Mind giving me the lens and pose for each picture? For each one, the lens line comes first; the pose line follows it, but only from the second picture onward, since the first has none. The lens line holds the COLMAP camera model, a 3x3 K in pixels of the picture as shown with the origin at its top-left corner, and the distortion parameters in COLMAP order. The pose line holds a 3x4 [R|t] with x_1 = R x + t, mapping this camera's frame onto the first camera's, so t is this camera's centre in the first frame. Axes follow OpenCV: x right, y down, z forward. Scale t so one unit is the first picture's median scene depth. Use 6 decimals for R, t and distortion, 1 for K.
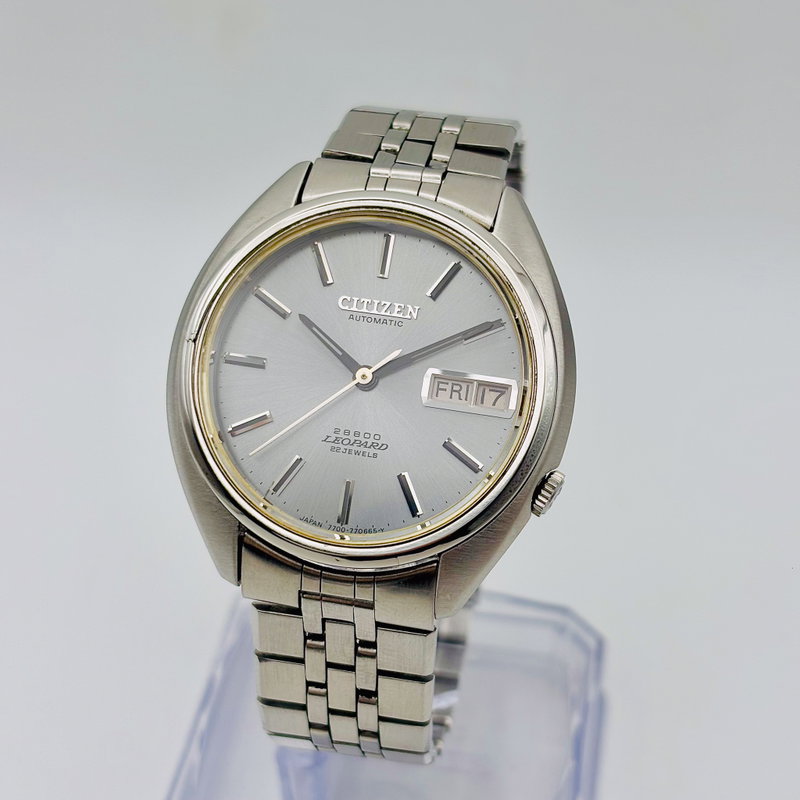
lens RADIAL K [[1738.4, 0, 383.5], [0, 1738.4, 396.2], [0, 0, 1]] dist [0.334136, 0.000000]
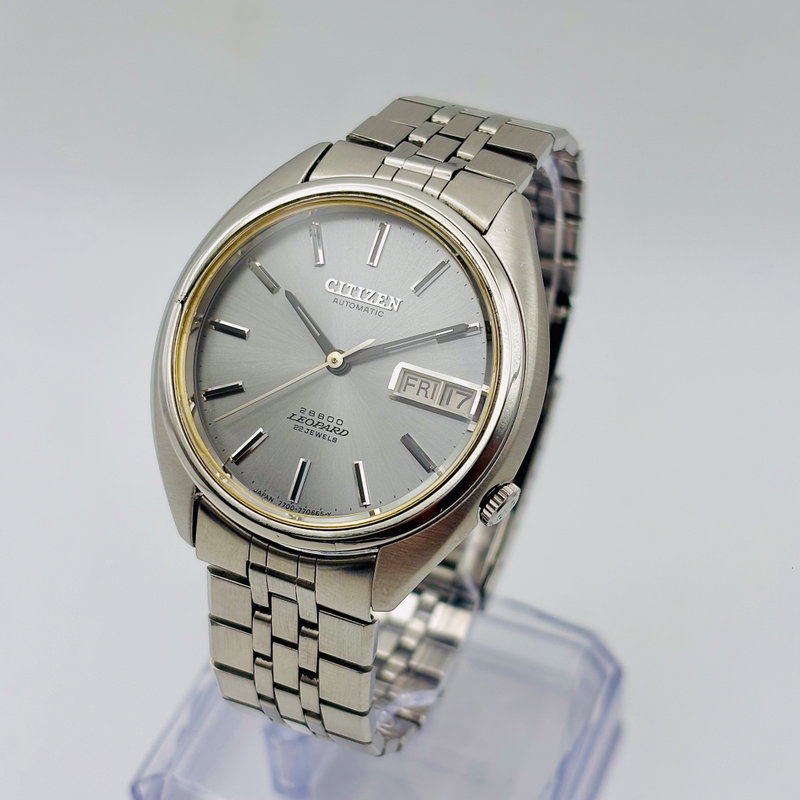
lens RADIAL K [[1738.4, 0, 378.5], [0, 1738.4, 394.9], [0, 0, 1]] dist [0.334136, 0.000000]
pose [[0.976174, 0.147070, -0.159545, 0.173520], [-0.146437, 0.989094, 0.015785, -0.011036], [0.160127, 0.007954, 0.987064, 0.012402]]
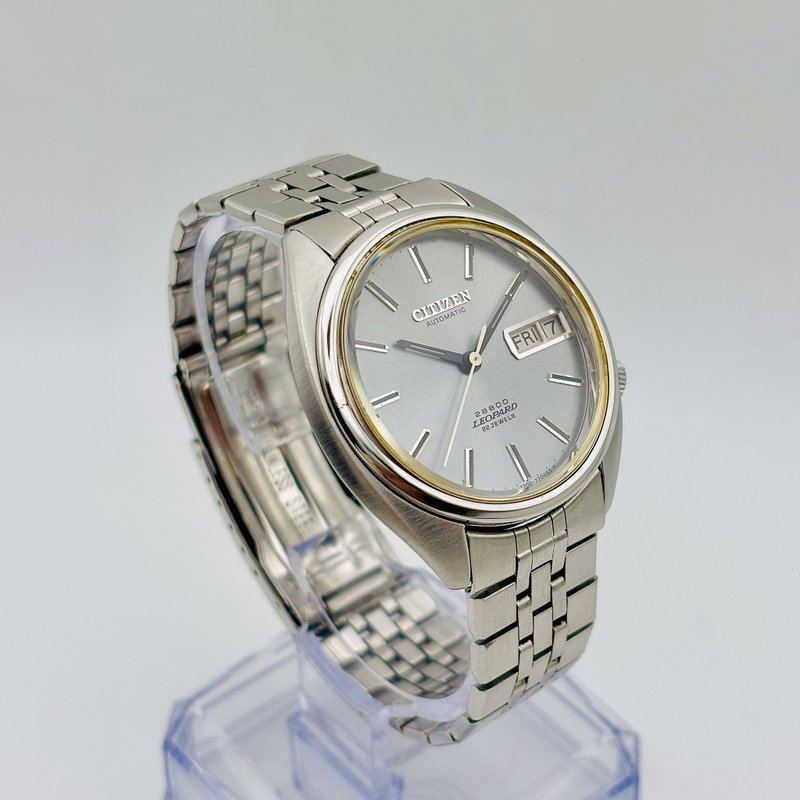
lens RADIAL K [[1738.4, 0, 399.7], [0, 1738.4, 400.9], [0, 0, 1]] dist [0.334136, 0.000000]
pose [[0.649526, -0.444684, 0.616743, -0.742832], [0.492983, 0.863842, 0.103660, -0.127819], [-0.578864, 0.236714, 0.780310, 0.145734]]
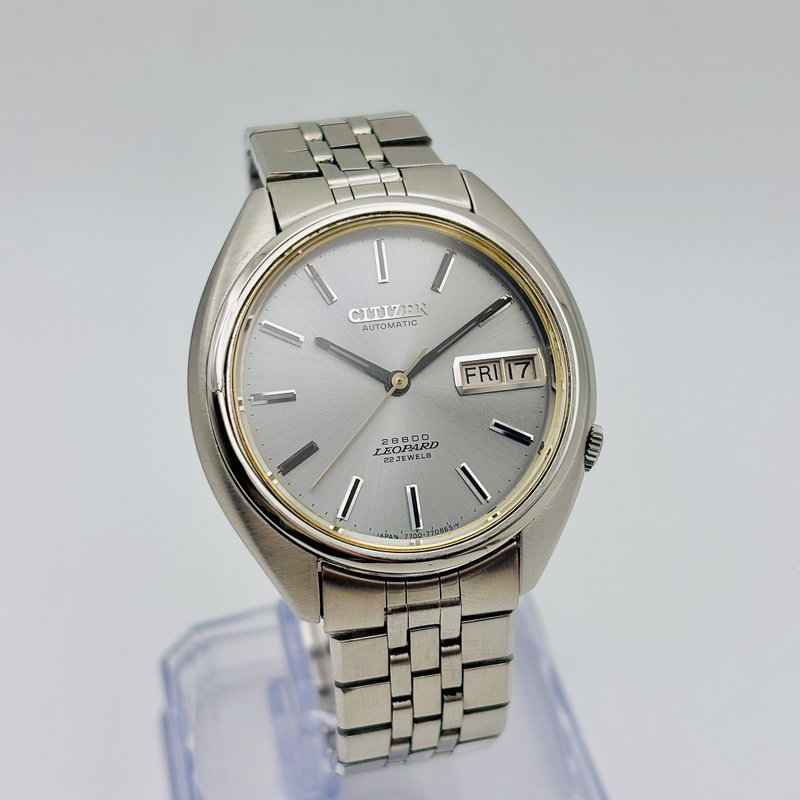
lens RADIAL K [[1738.4, 0, 400.2], [0, 1738.4, 396.3], [0, 0, 1]] dist [0.334136, 0.000000]
pose [[0.920593, -0.251061, 0.299126, -0.306343], [0.253429, 0.966840, 0.031530, -0.033960], [-0.297123, 0.046781, 0.953692, 0.047016]]
